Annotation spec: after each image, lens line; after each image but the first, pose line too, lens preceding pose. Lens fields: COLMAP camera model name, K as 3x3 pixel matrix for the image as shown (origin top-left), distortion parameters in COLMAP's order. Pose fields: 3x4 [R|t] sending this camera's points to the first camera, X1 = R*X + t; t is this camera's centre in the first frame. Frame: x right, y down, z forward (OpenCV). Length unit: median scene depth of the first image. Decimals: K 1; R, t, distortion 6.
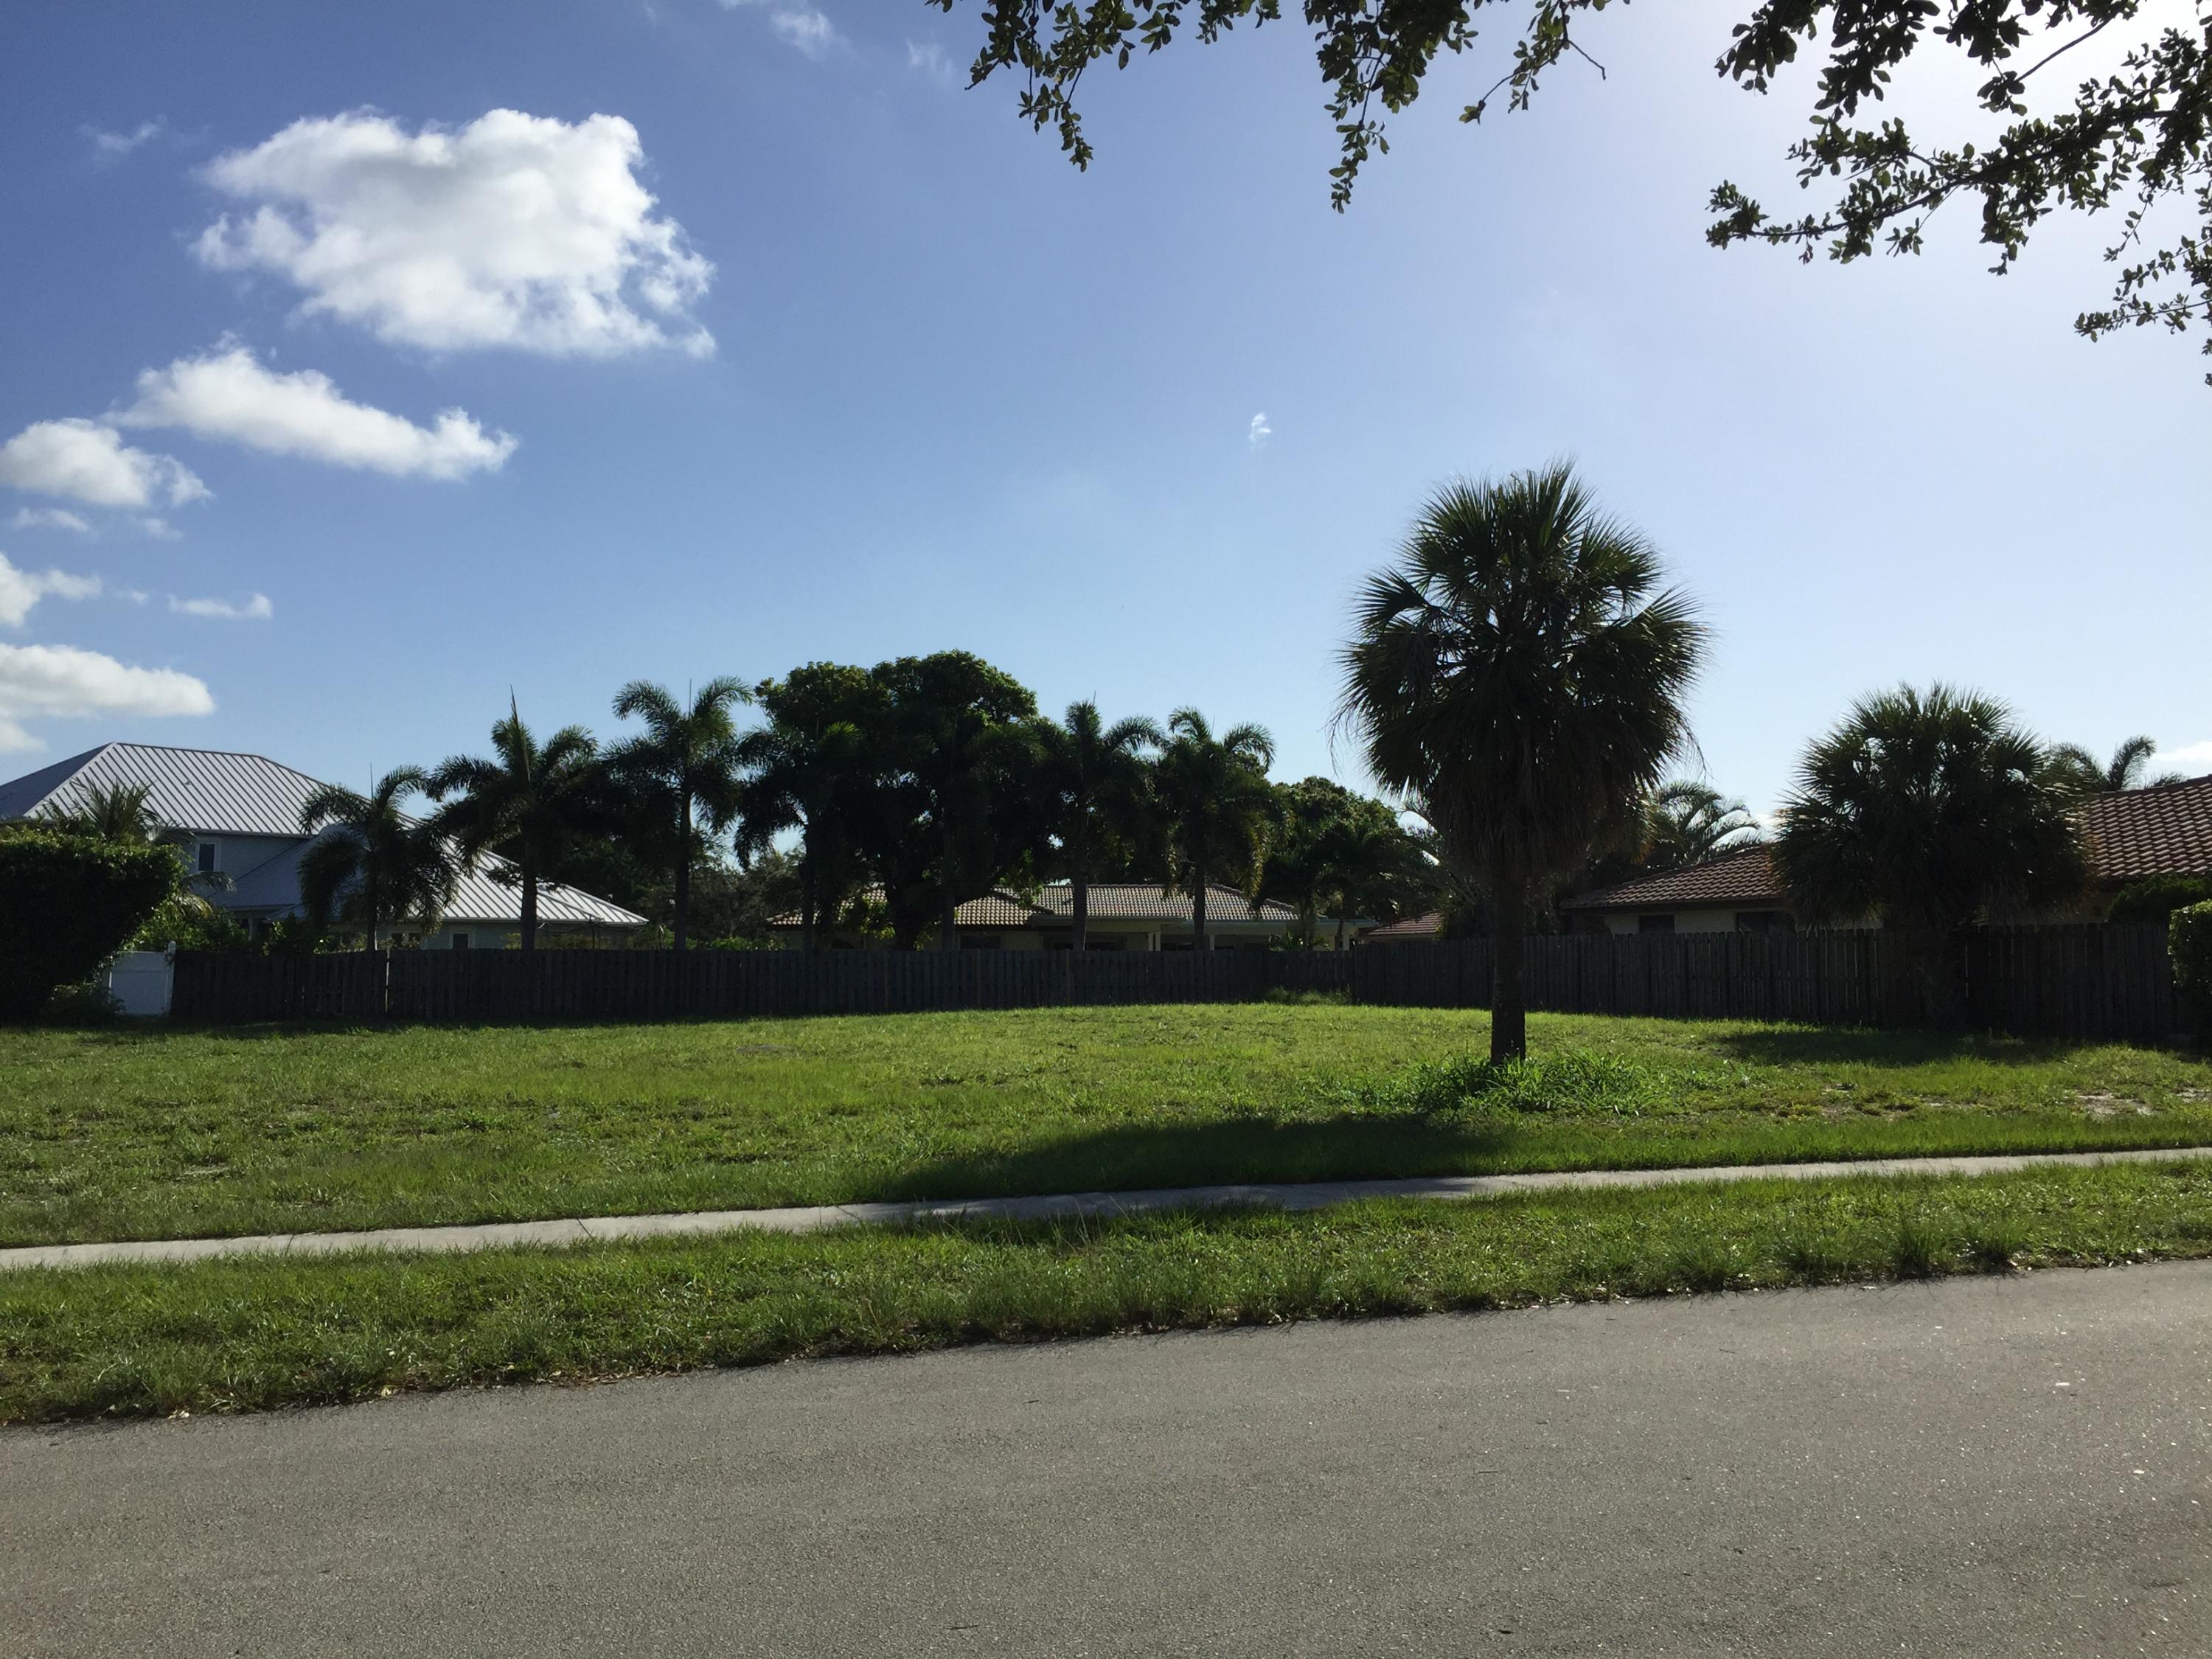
lens RADIAL K [[1885.4, 0, 1092.8], [0, 1885.4, 793.3], [0, 0, 1]] dist [0.071053, -0.092252]
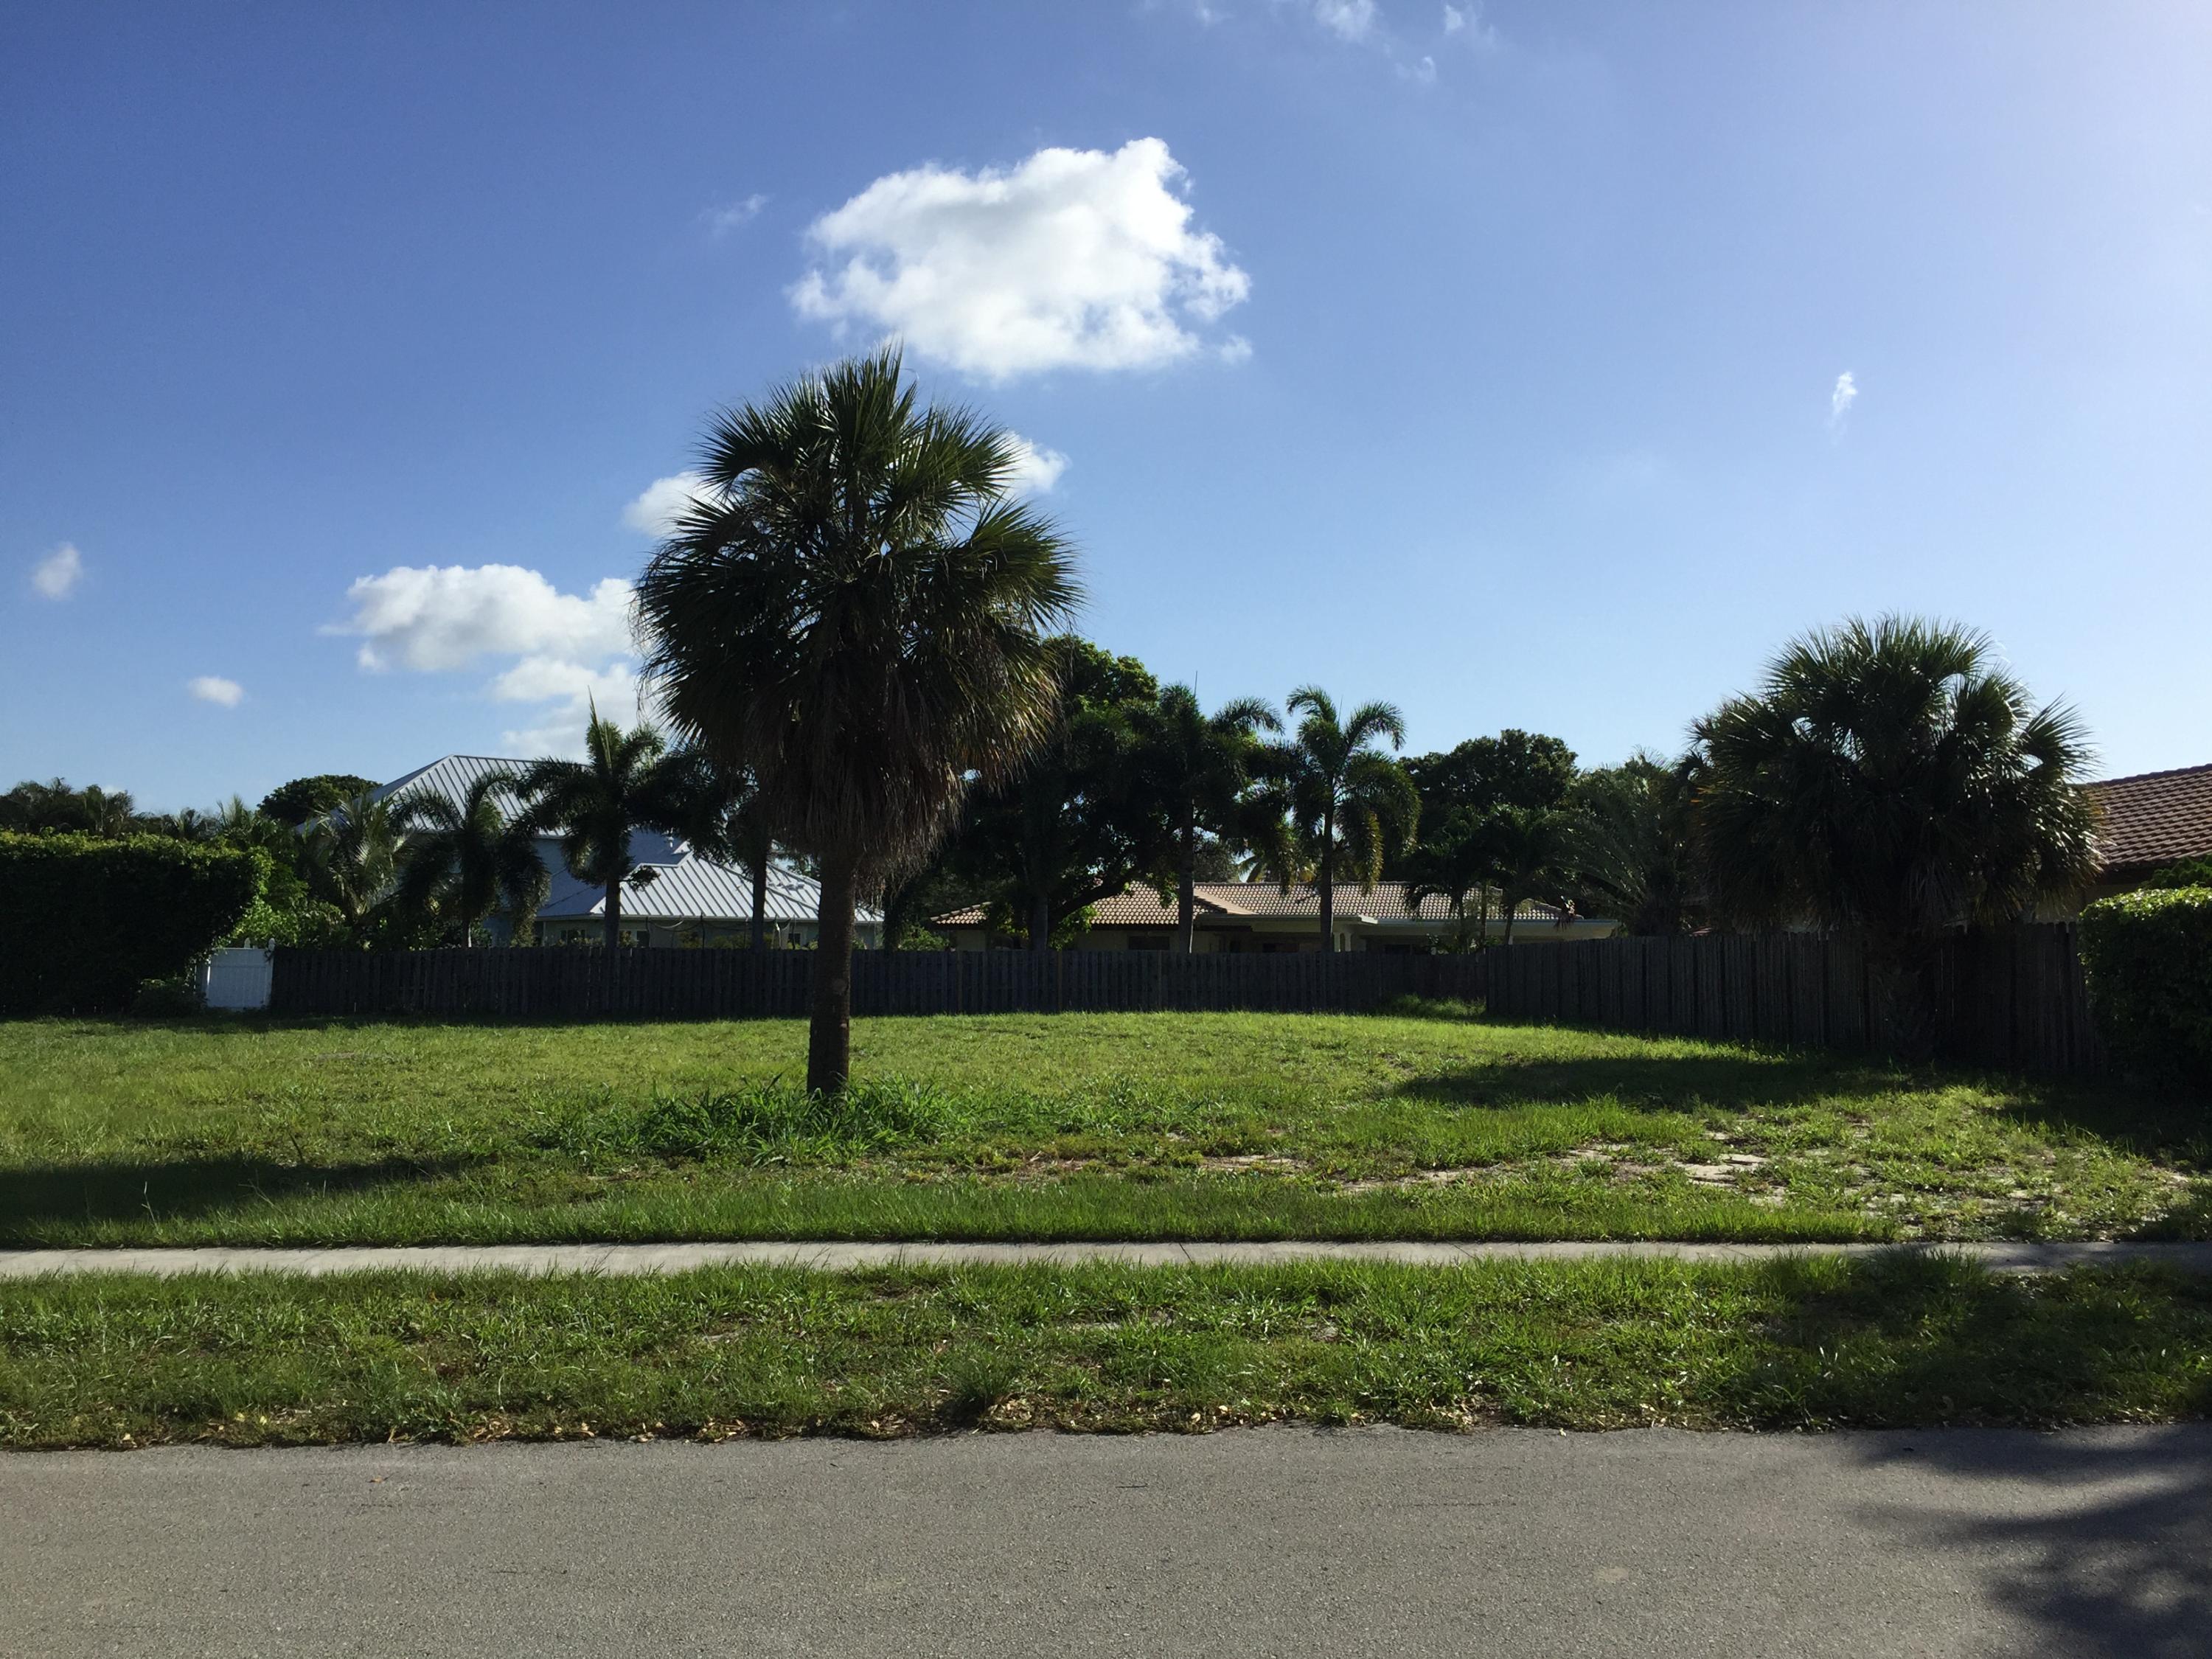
lens RADIAL K [[1885.4, 0, 1111.7], [0, 1885.4, 794.5], [0, 0, 1]] dist [0.071053, -0.092252]
pose [[0.959771, -0.018578, -0.280167, 0.241180], [0.018953, 0.999819, -0.001371, 0.007387], [0.280142, -0.003994, 0.959950, 0.109465]]
